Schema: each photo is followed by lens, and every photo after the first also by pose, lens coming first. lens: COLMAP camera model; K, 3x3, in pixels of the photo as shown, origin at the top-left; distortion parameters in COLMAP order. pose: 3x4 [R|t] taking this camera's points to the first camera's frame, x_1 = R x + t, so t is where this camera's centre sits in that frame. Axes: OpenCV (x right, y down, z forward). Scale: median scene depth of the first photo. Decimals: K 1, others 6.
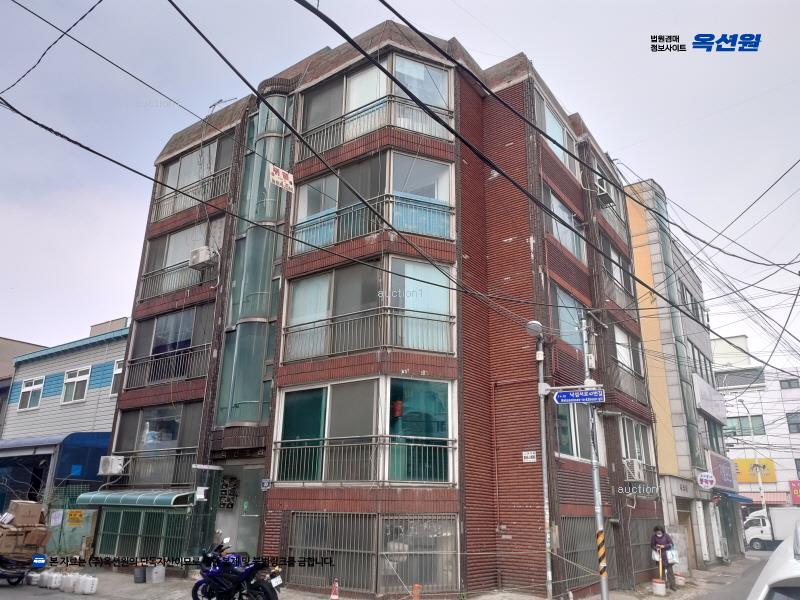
lens RADIAL K [[601.7, 0, 400.0], [0, 601.7, 300.0], [0, 0, 1]] dist [0.048883, -0.075434]
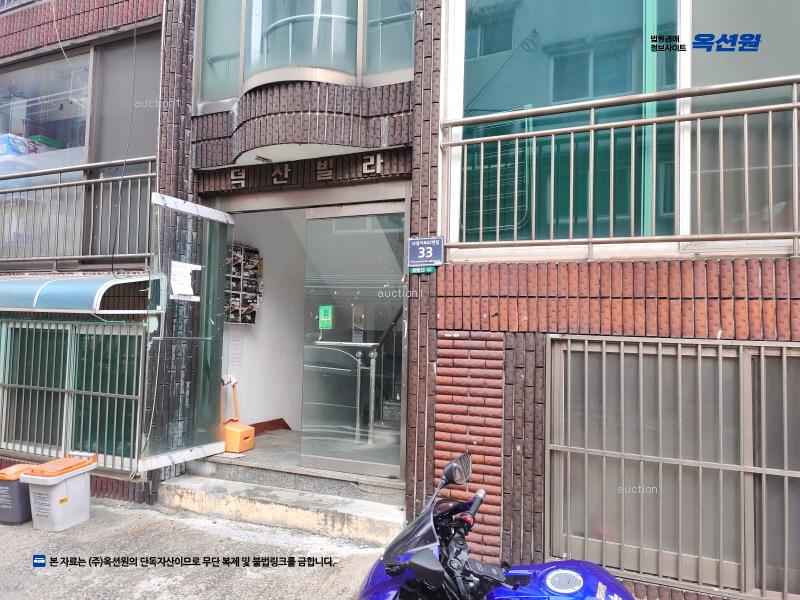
lens RADIAL K [[601.7, 0, 400.0], [0, 601.7, 300.0], [0, 0, 1]] dist [0.048883, -0.075434]
pose [[0.982266, 0.020472, 0.186370, -0.267638], [-0.072723, 0.957802, 0.278077, 0.222886], [-0.172812, -0.286699, 0.942306, 0.644105]]
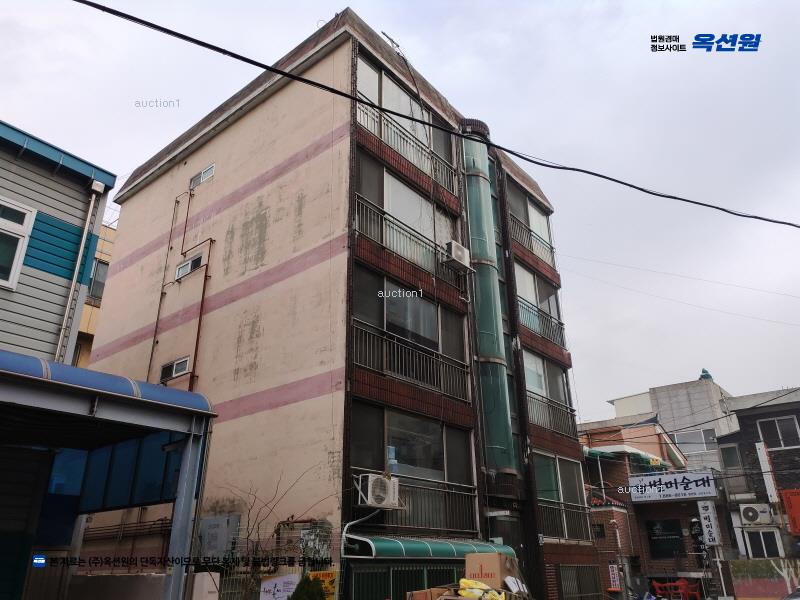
lens RADIAL K [[601.7, 0, 400.0], [0, 601.7, 300.0], [0, 0, 1]] dist [0.048883, -0.075434]
pose [[0.080717, 0.386496, 0.918752, -1.261963], [-0.318934, 0.883313, -0.343567, 0.347173], [-0.944334, -0.265289, 0.194565, 1.043160]]
